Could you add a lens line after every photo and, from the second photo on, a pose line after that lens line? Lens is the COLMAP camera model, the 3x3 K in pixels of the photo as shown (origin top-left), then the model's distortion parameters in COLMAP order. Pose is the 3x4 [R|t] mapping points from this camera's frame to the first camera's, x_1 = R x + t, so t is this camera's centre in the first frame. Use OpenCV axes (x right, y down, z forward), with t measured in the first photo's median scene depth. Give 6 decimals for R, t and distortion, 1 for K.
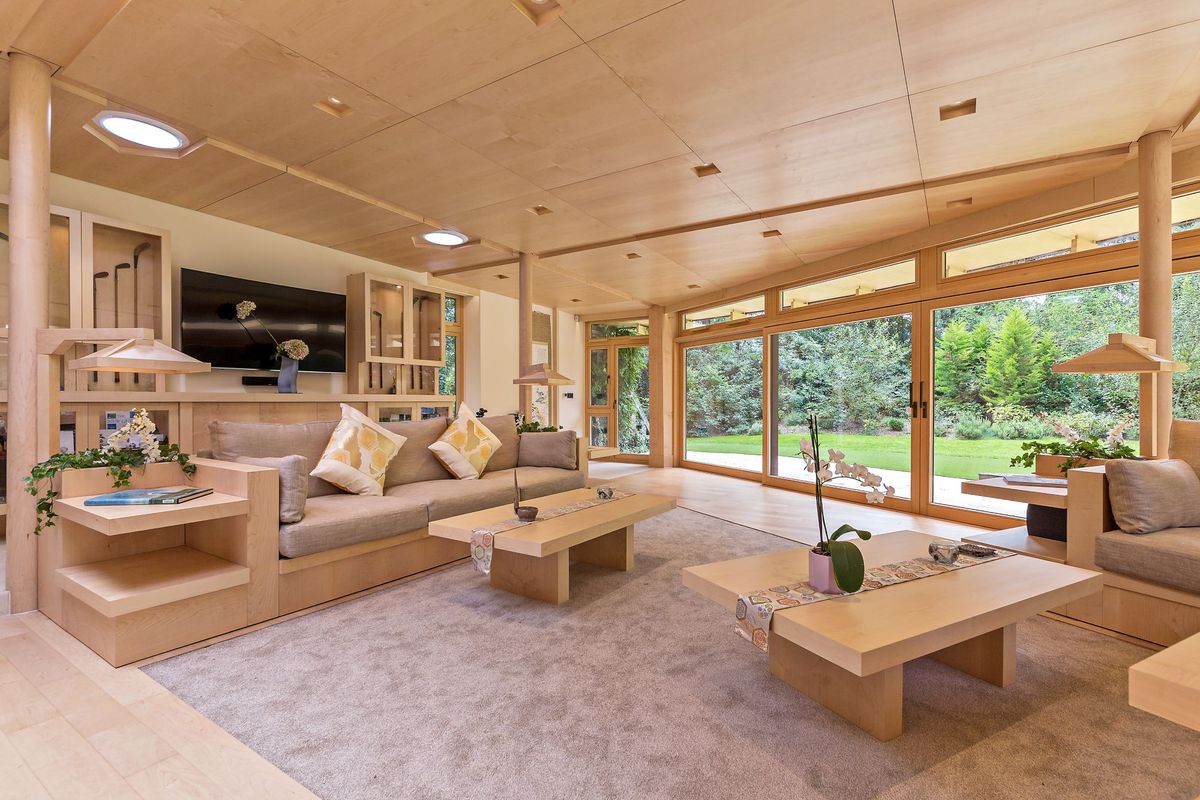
lens RADIAL K [[548.3, 0, 598.8], [0, 548.3, 402.2], [0, 0, 1]] dist [-0.000228, -0.000036]
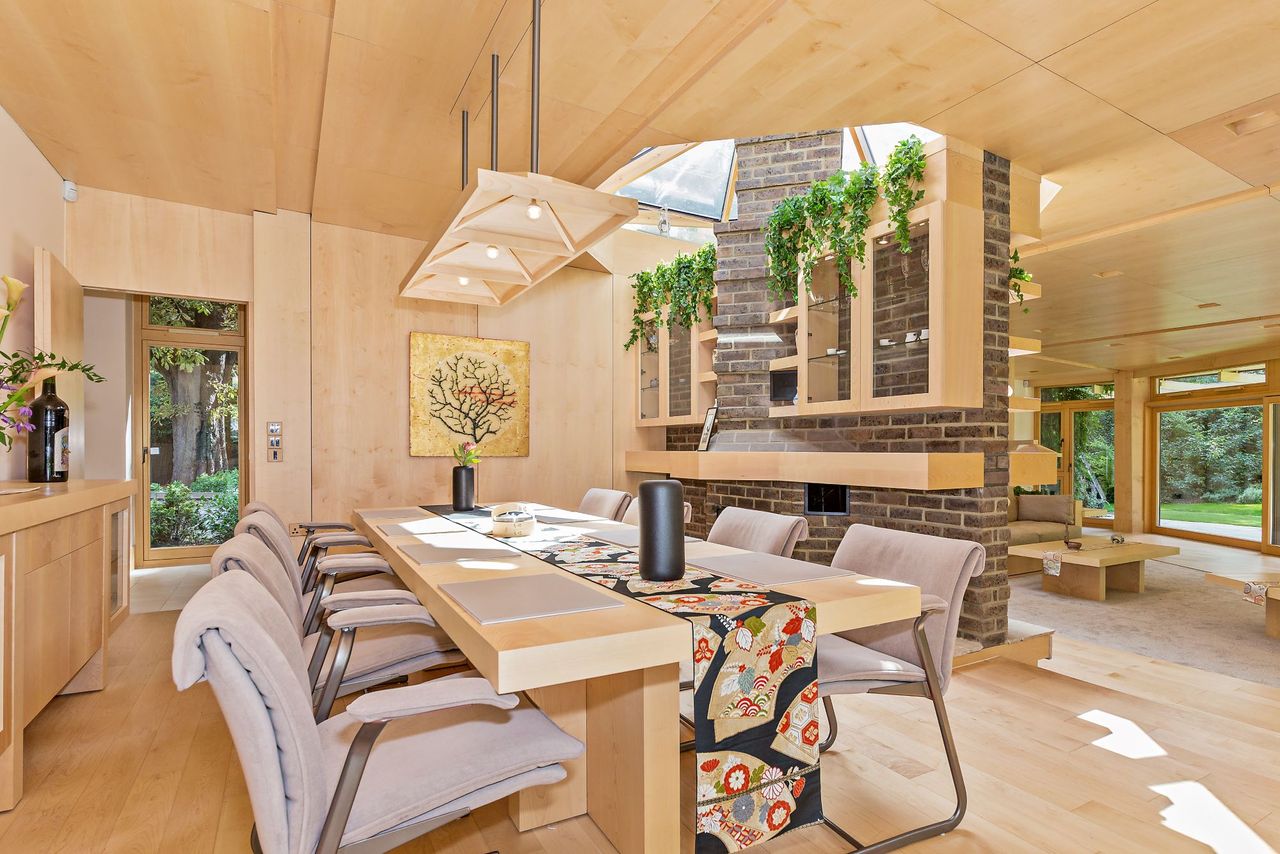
lens RADIAL K [[642.7, 0, 659.5], [0, 642.7, 453.5], [0, 0, 1]] dist [-0.002152, -0.000632]
pose [[0.893815, 0.002152, -0.448430, -0.126244], [-0.001778, 0.999998, 0.001254, -0.024680], [0.448432, -0.000323, 0.893817, -0.426548]]
